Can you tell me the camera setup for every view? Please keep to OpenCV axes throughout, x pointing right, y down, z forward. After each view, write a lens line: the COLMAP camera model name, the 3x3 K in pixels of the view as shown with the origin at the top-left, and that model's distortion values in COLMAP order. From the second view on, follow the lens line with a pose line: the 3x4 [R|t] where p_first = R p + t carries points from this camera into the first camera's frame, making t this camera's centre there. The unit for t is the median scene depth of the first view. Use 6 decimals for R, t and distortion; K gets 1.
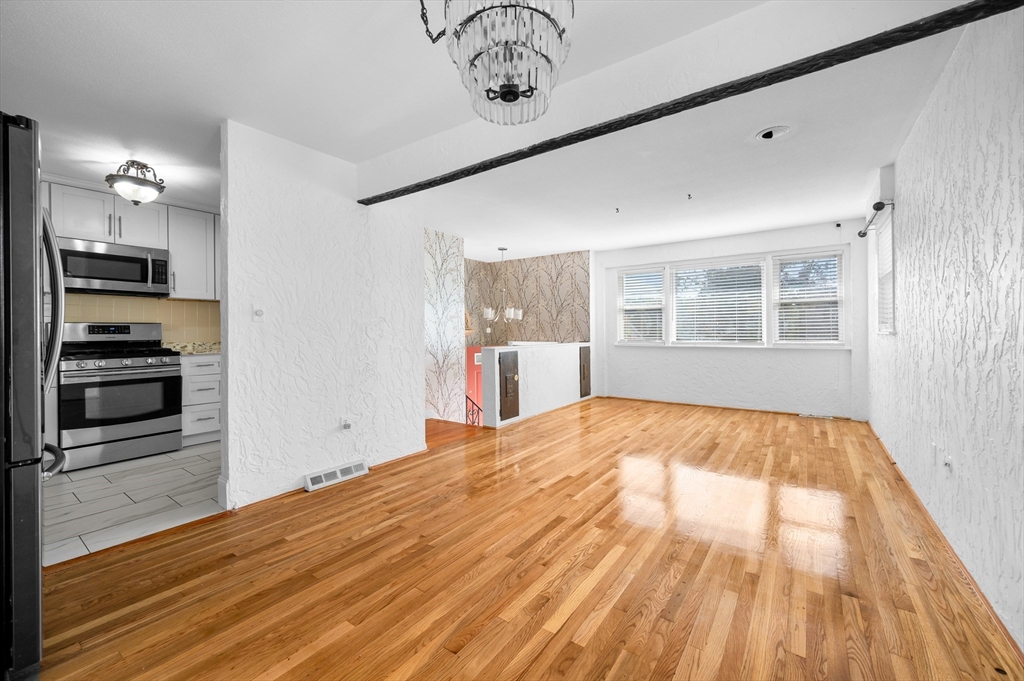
lens RADIAL K [[409.2, 0, 514.9], [0, 409.2, 336.1], [0, 0, 1]] dist [-0.002448, -0.000405]
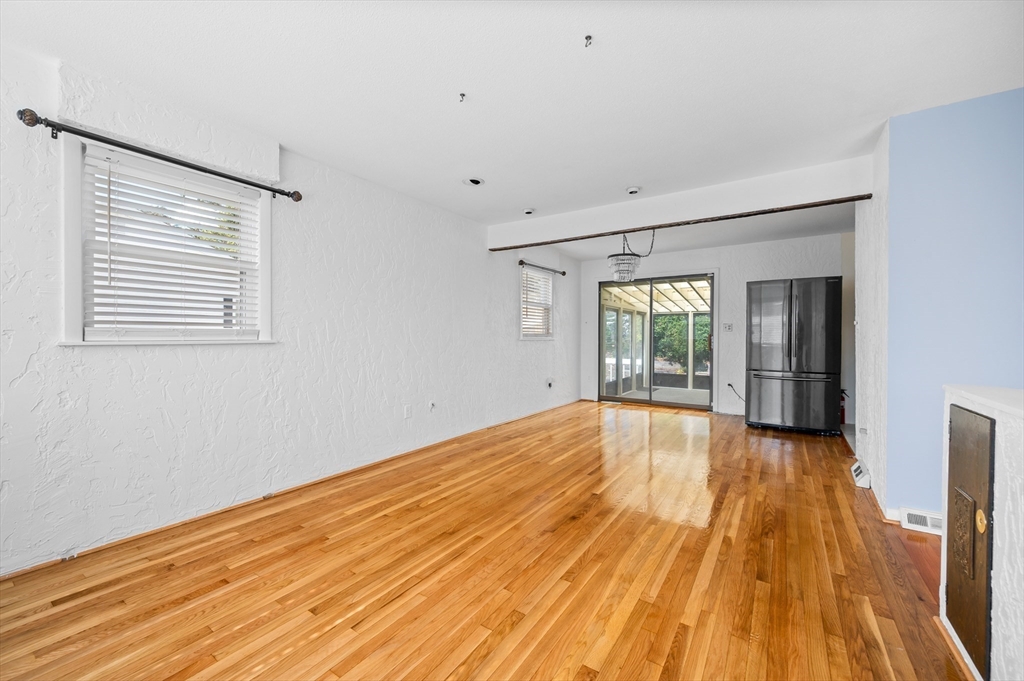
lens RADIAL K [[409.2, 0, 514.9], [0, 409.2, 336.1], [0, 0, 1]] dist [-0.002448, -0.000405]
pose [[-0.999313, 0.006289, -0.036514, 0.504102], [0.005920, 0.999931, 0.010192, -0.026811], [0.036575, 0.009969, -0.999281, 2.086669]]
